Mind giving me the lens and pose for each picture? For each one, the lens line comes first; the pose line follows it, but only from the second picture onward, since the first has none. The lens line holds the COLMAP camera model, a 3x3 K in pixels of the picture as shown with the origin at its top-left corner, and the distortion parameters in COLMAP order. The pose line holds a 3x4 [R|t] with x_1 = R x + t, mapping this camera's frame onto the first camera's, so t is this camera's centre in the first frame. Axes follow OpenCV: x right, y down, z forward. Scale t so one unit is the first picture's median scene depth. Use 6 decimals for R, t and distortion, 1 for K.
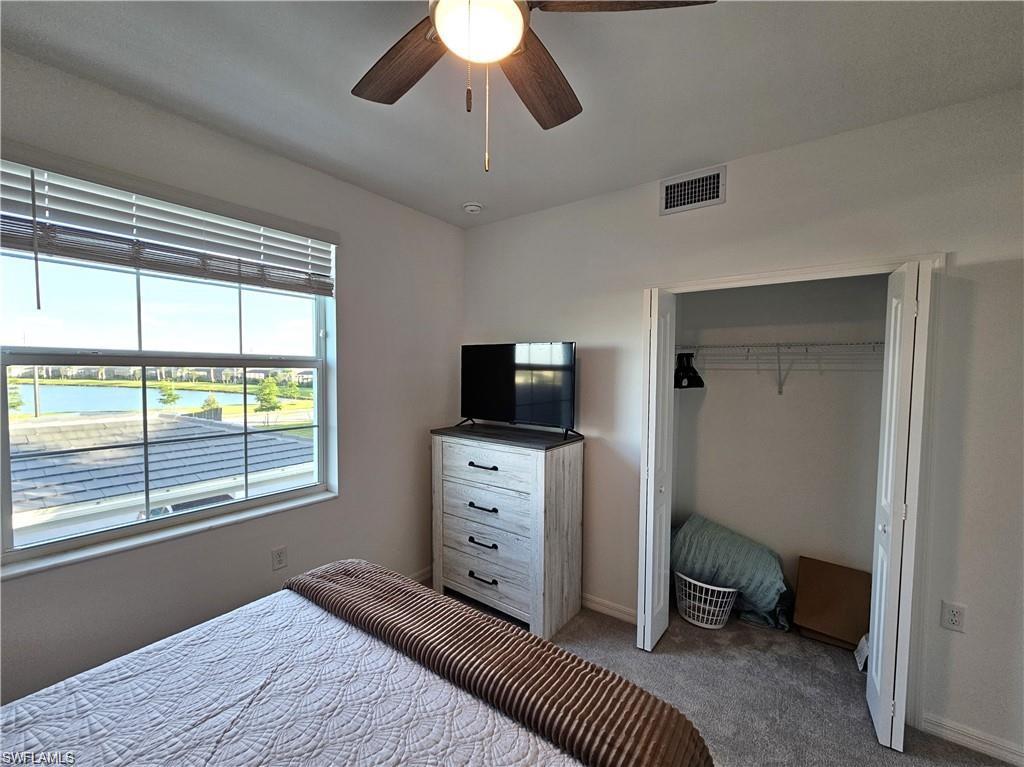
lens RADIAL K [[433.2, 0, 512.0], [0, 433.2, 383.5], [0, 0, 1]] dist [0.000454, -0.000006]
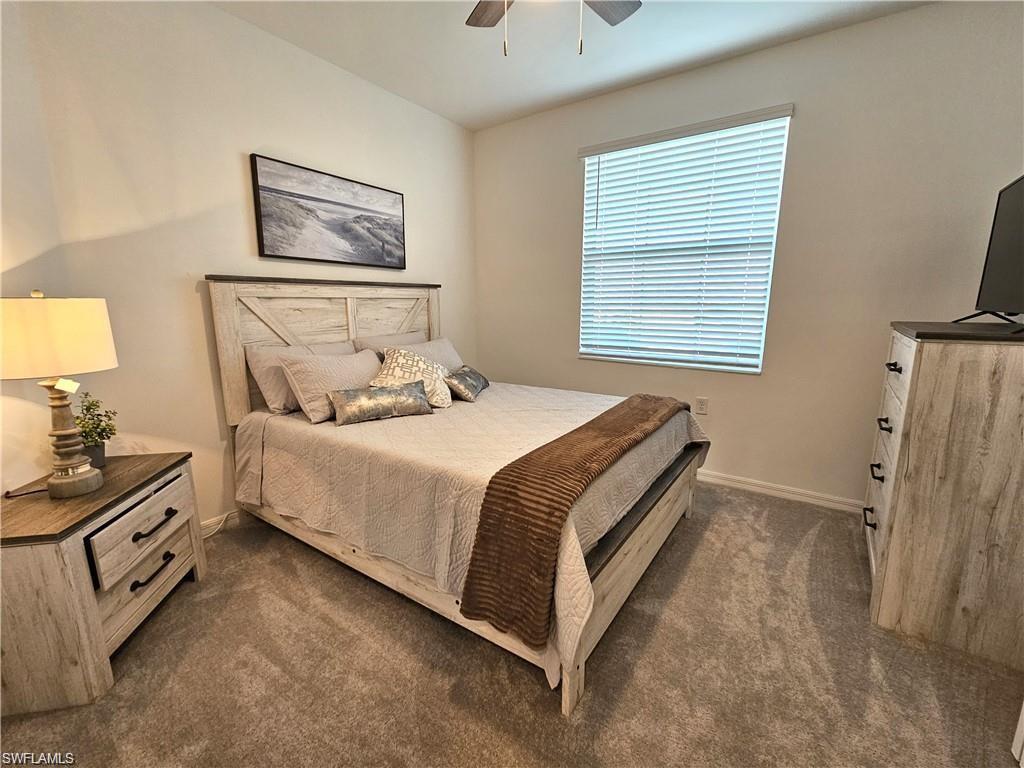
lens RADIAL K [[433.2, 0, 512.0], [0, 433.2, 384.0], [0, 0, 1]] dist [0.000454, -0.000006]
pose [[0.019377, 0.185855, -0.982386, 0.646415], [-0.040854, 0.981897, 0.184956, 0.115076], [0.998977, 0.036550, 0.026619, 0.368715]]
